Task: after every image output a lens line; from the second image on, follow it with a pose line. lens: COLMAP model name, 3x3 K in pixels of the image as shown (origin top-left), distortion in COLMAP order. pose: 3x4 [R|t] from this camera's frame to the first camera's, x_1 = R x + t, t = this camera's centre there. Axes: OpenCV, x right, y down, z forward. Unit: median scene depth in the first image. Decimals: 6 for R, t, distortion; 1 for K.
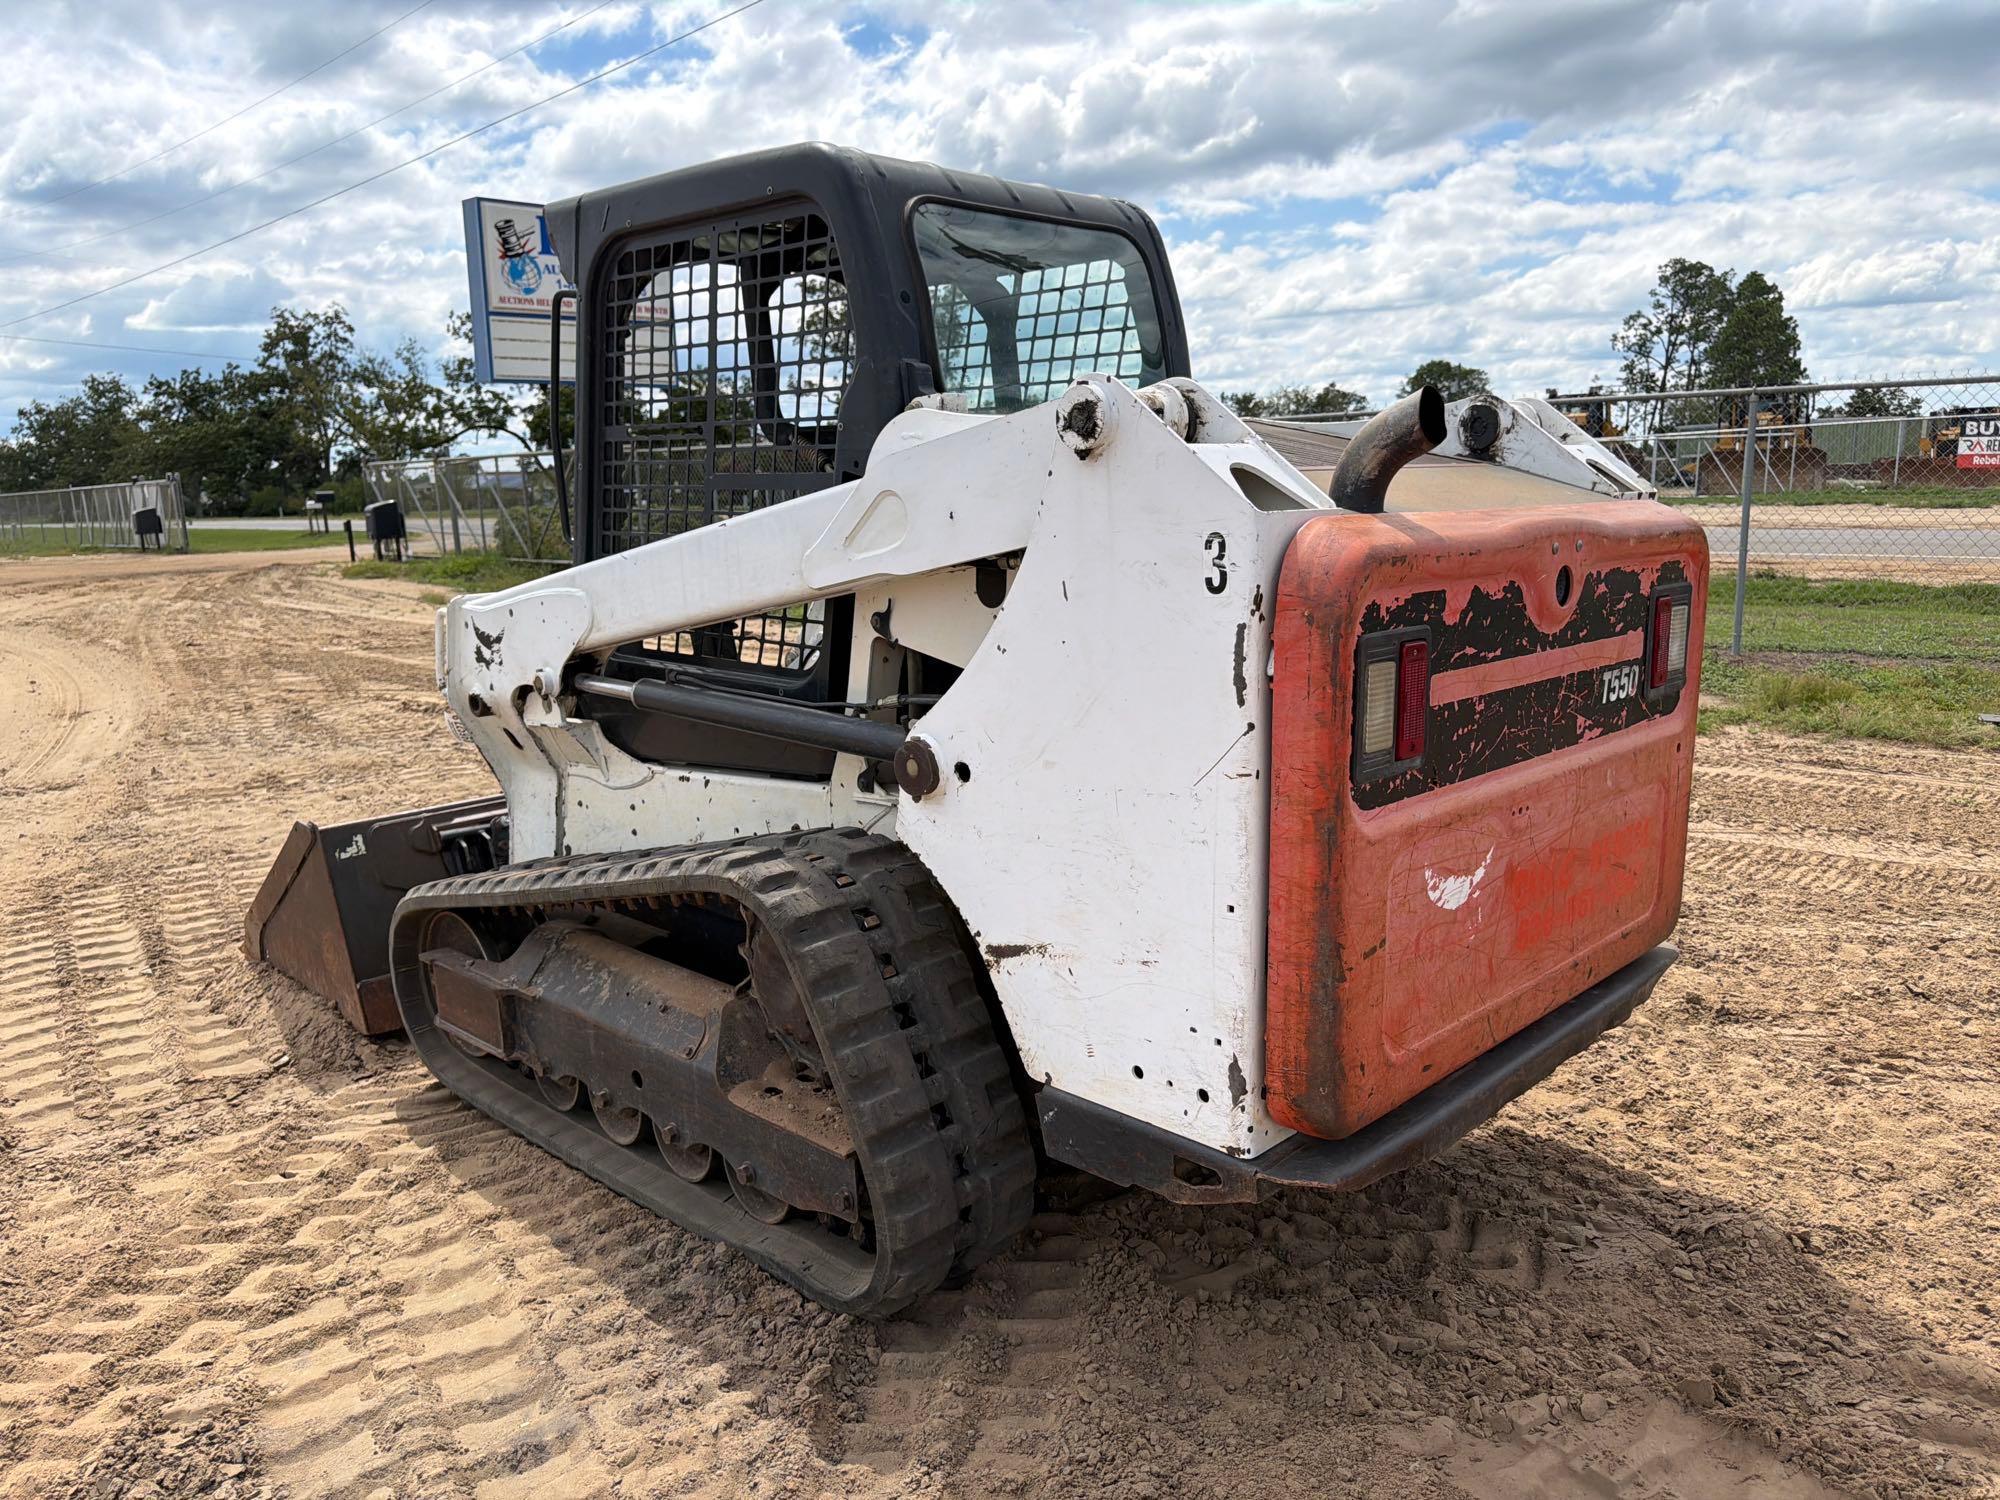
lens RADIAL K [[1436.2, 0, 1010.3], [0, 1436.2, 756.9], [0, 0, 1]] dist [0.014954, -0.019053]
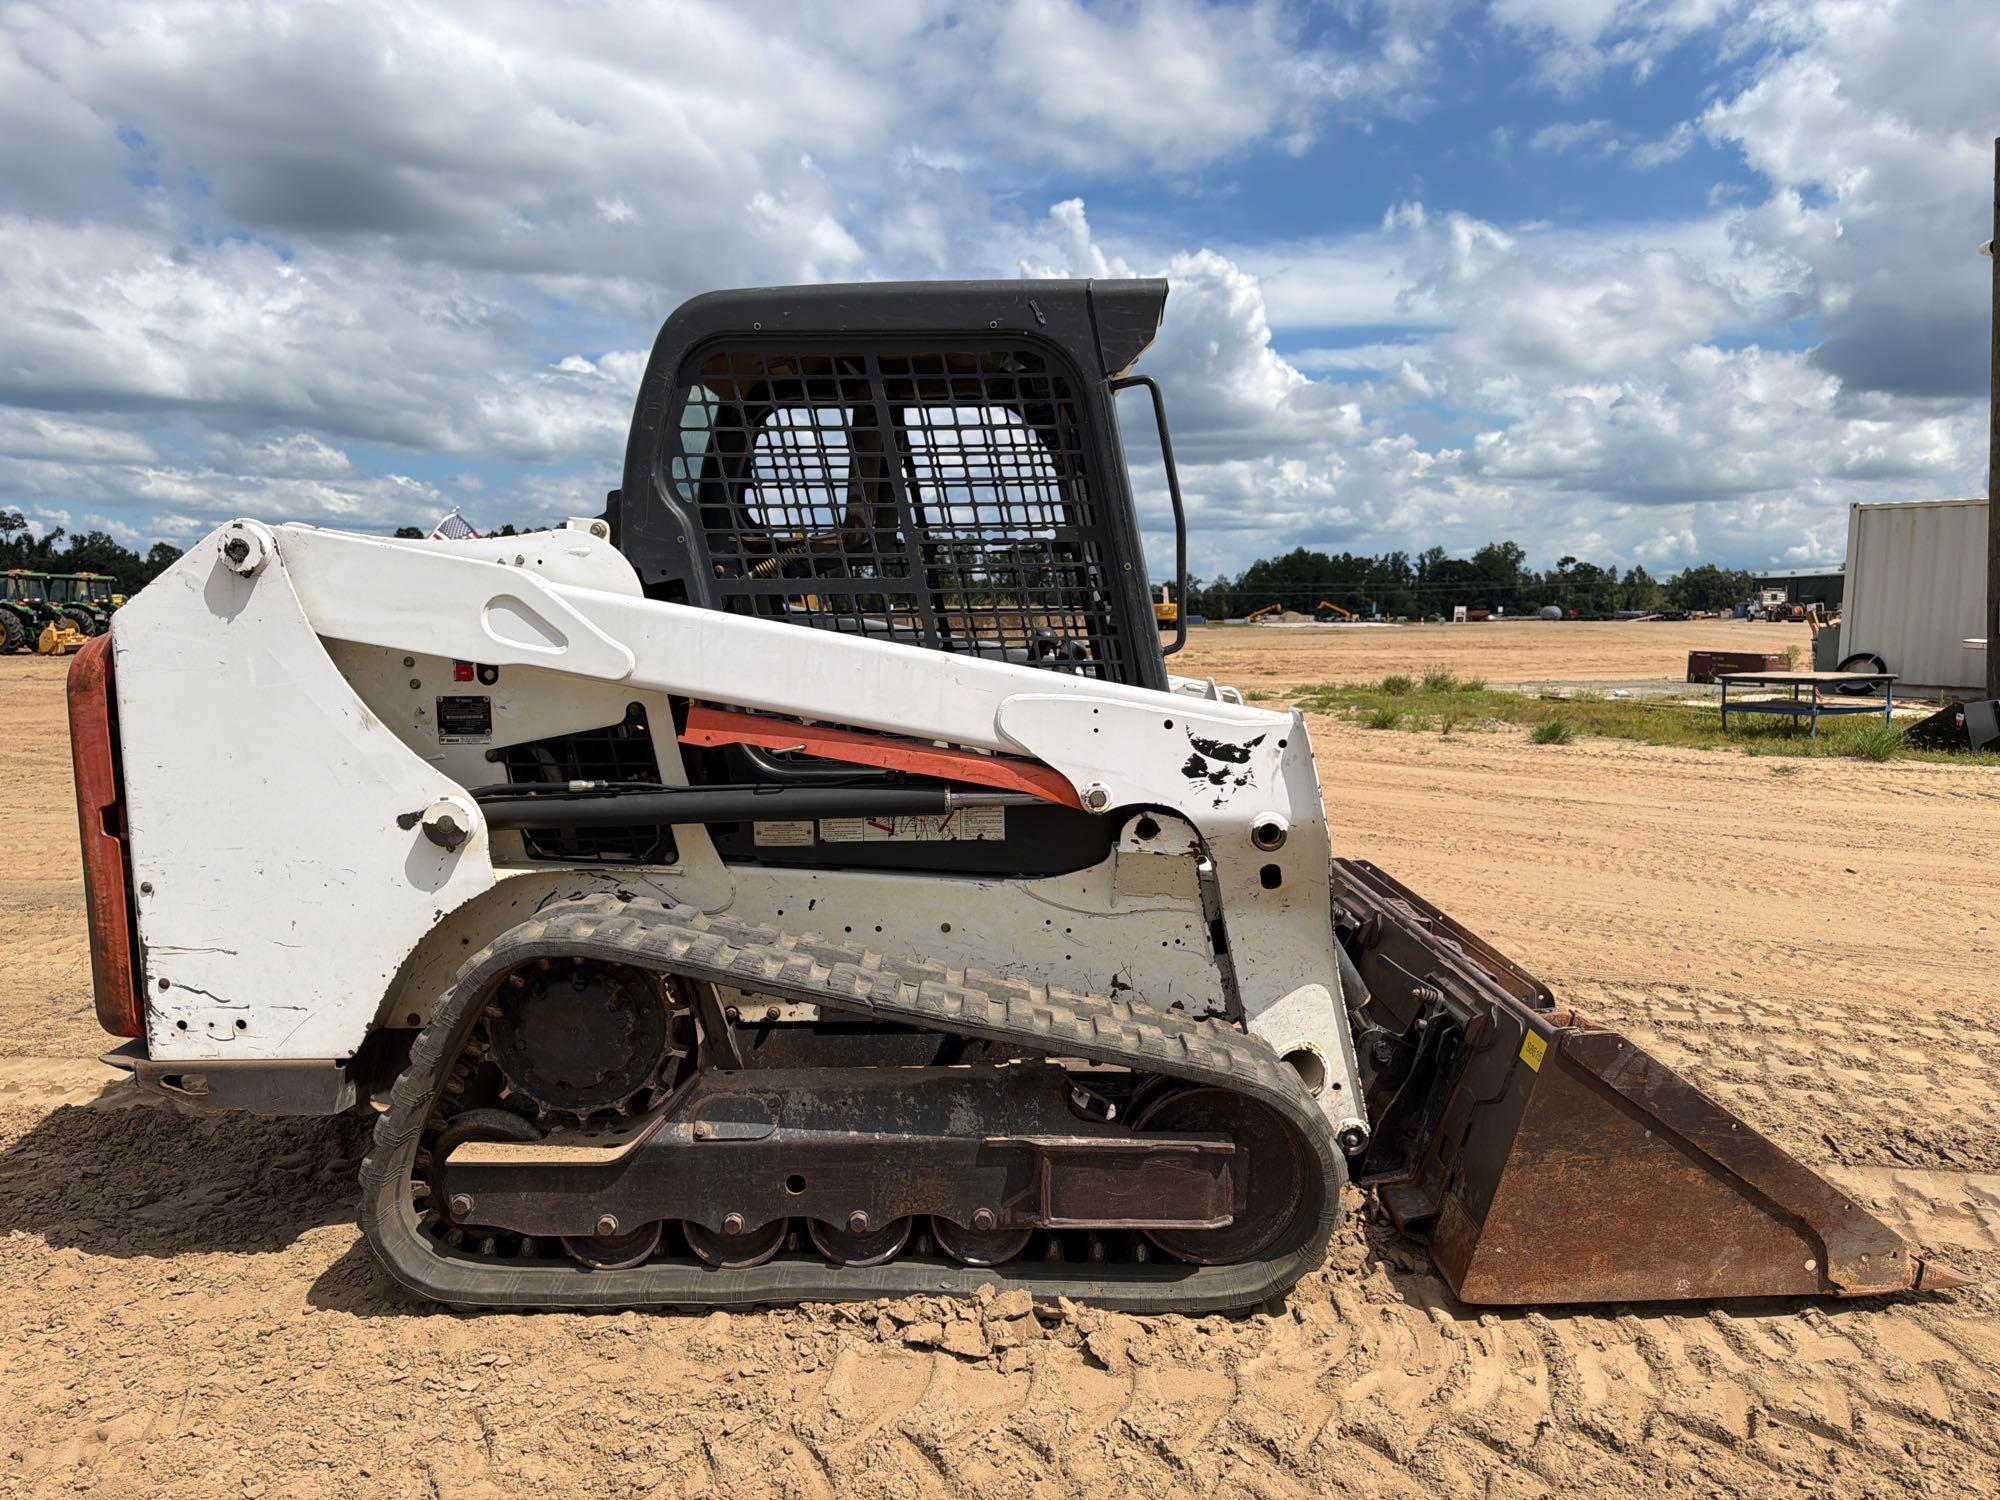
lens RADIAL K [[1499.7, 0, 1088.0], [0, 1499.7, 772.1], [0, 0, 1]] dist [0.050511, -0.063876]
pose [[-0.730831, 0.106087, -0.674264, 0.024161], [-0.110209, 0.956545, 0.269955, -0.024979], [0.673602, 0.271602, -0.687381, 0.129743]]
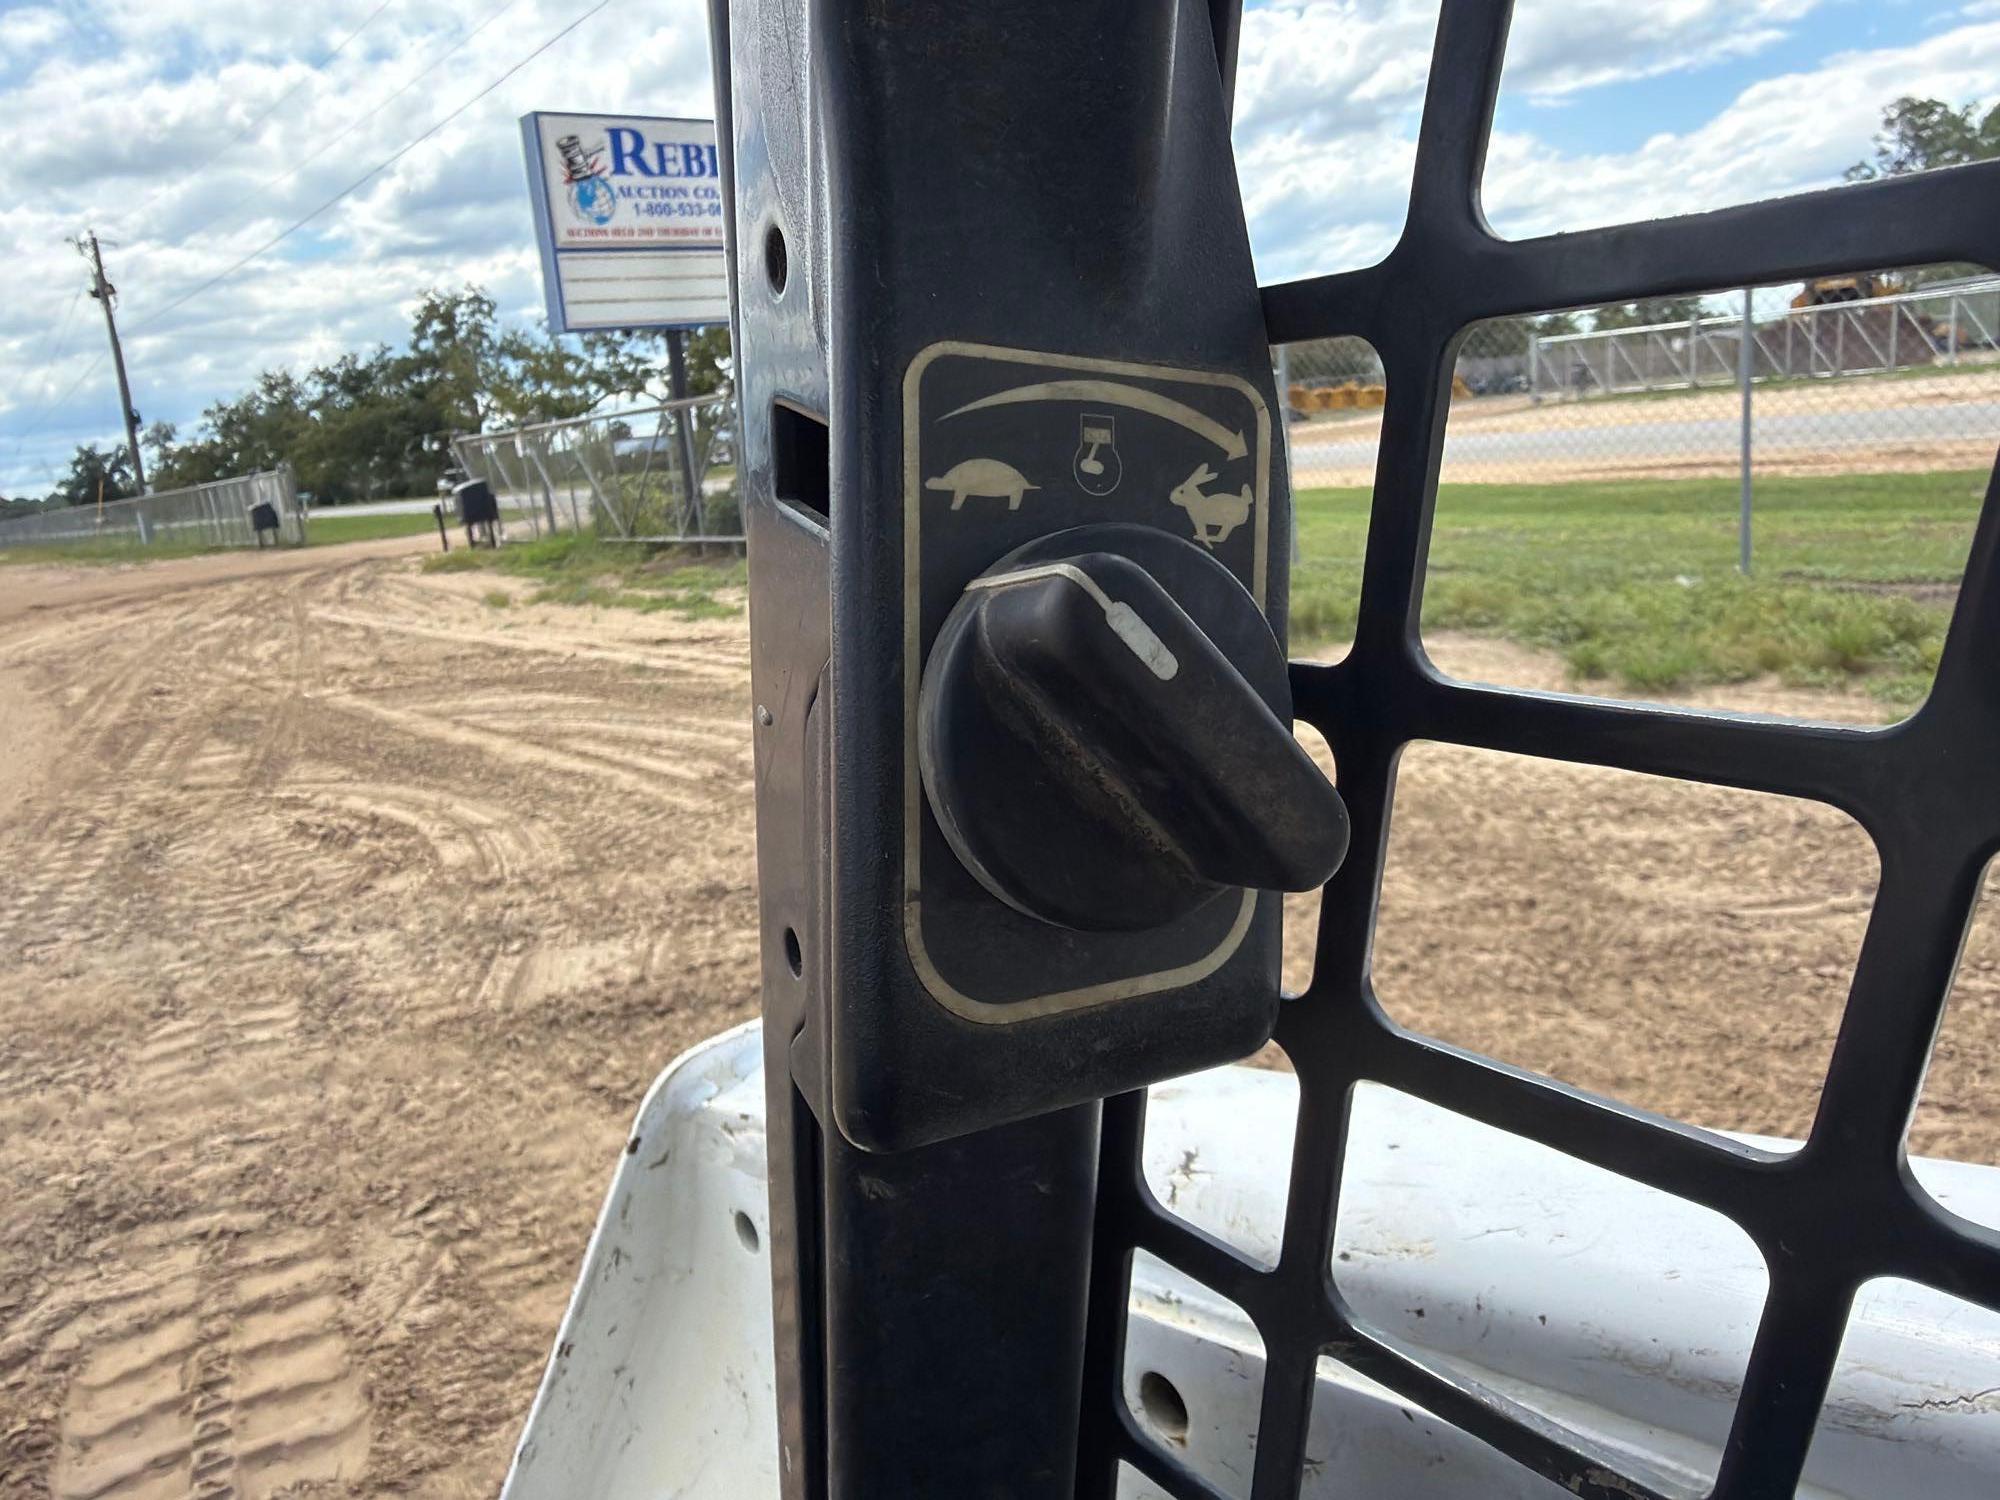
lens RADIAL K [[1412.7, 0, 961.9], [0, 1412.7, 743.2], [0, 0, 1]] dist [0.005238, 0.001185]
pose [[0.988646, -0.041704, -0.144360, -0.006364], [0.047334, 0.998238, 0.035786, -0.012378], [0.142613, -0.042212, 0.988878, 0.065604]]
